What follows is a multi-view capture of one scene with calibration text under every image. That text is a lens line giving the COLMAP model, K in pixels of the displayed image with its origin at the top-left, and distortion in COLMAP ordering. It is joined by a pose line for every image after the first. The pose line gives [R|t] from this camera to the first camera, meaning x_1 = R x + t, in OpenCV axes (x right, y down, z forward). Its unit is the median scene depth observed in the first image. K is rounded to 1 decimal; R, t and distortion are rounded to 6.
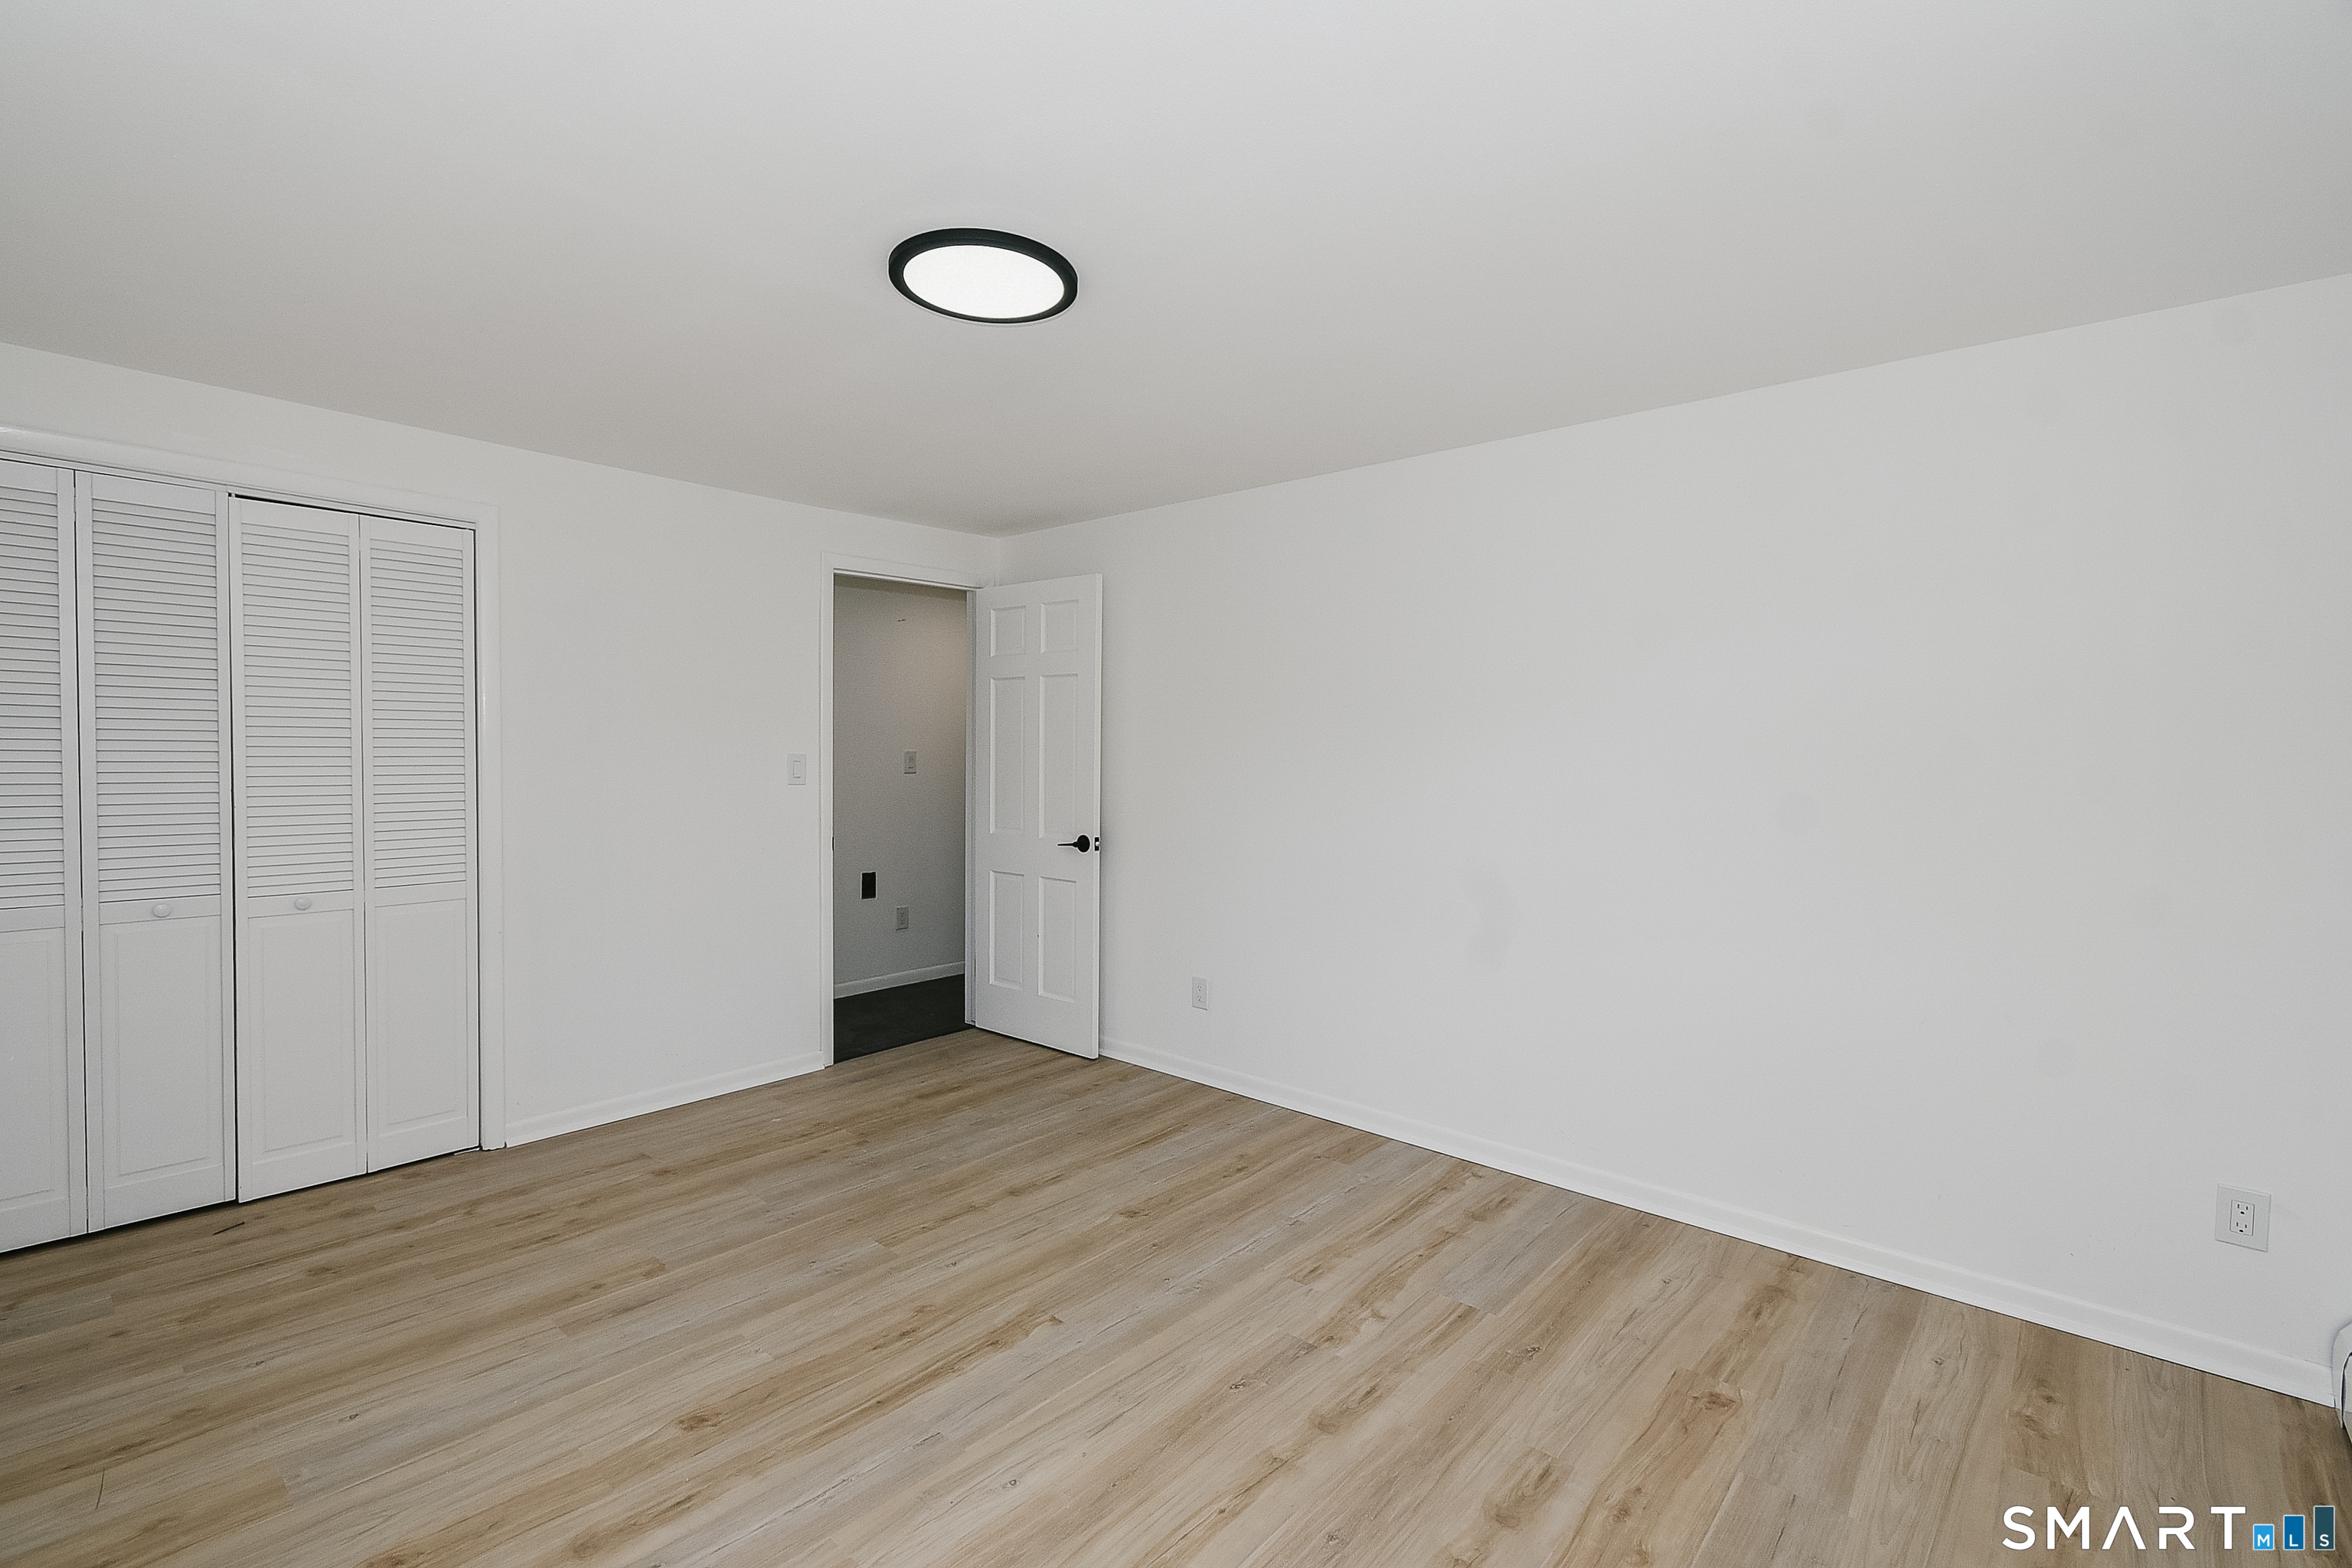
lens RADIAL K [[1029.8, 0, 1167.2], [0, 1029.8, 778.3], [0, 0, 1]] dist [0.010649, -0.005904]
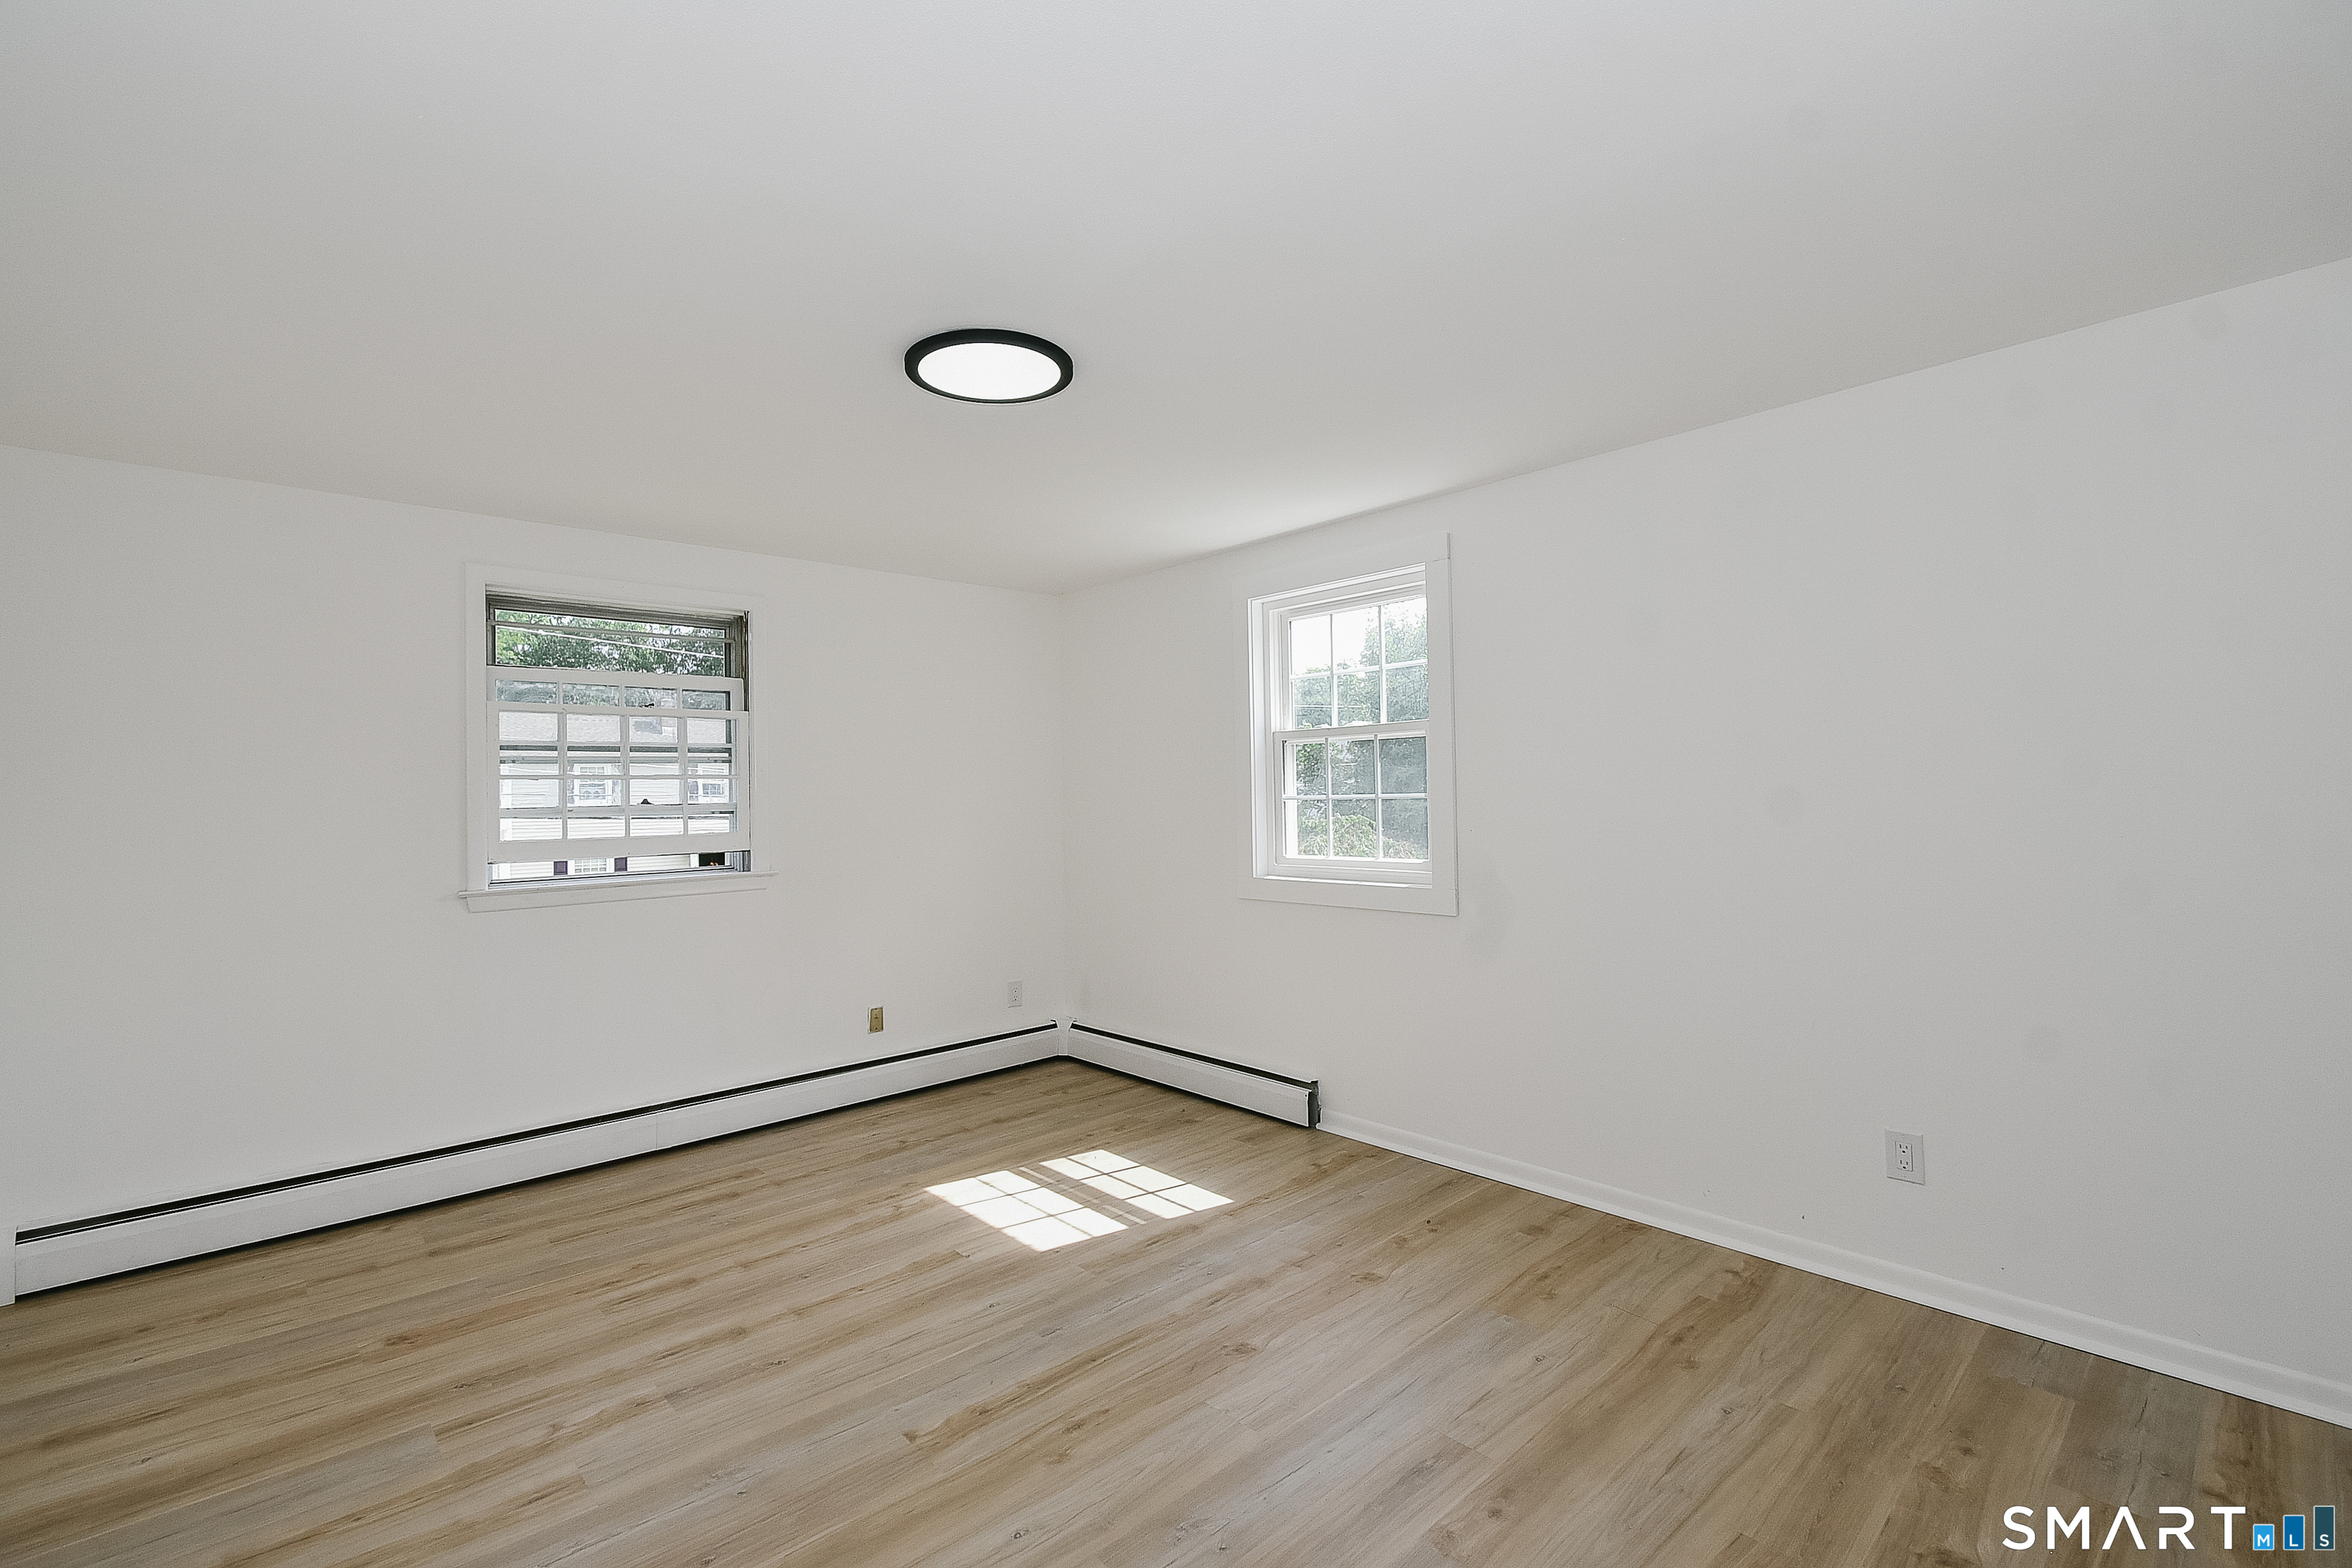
lens RADIAL K [[1029.8, 0, 1167.2], [0, 1029.8, 778.3], [0, 0, 1]] dist [0.010649, -0.005904]
pose [[-0.994290, 0.009161, 0.106314, -0.452021], [0.010342, 0.999891, 0.010568, -0.045408], [-0.106206, 0.011607, -0.994276, 1.967546]]
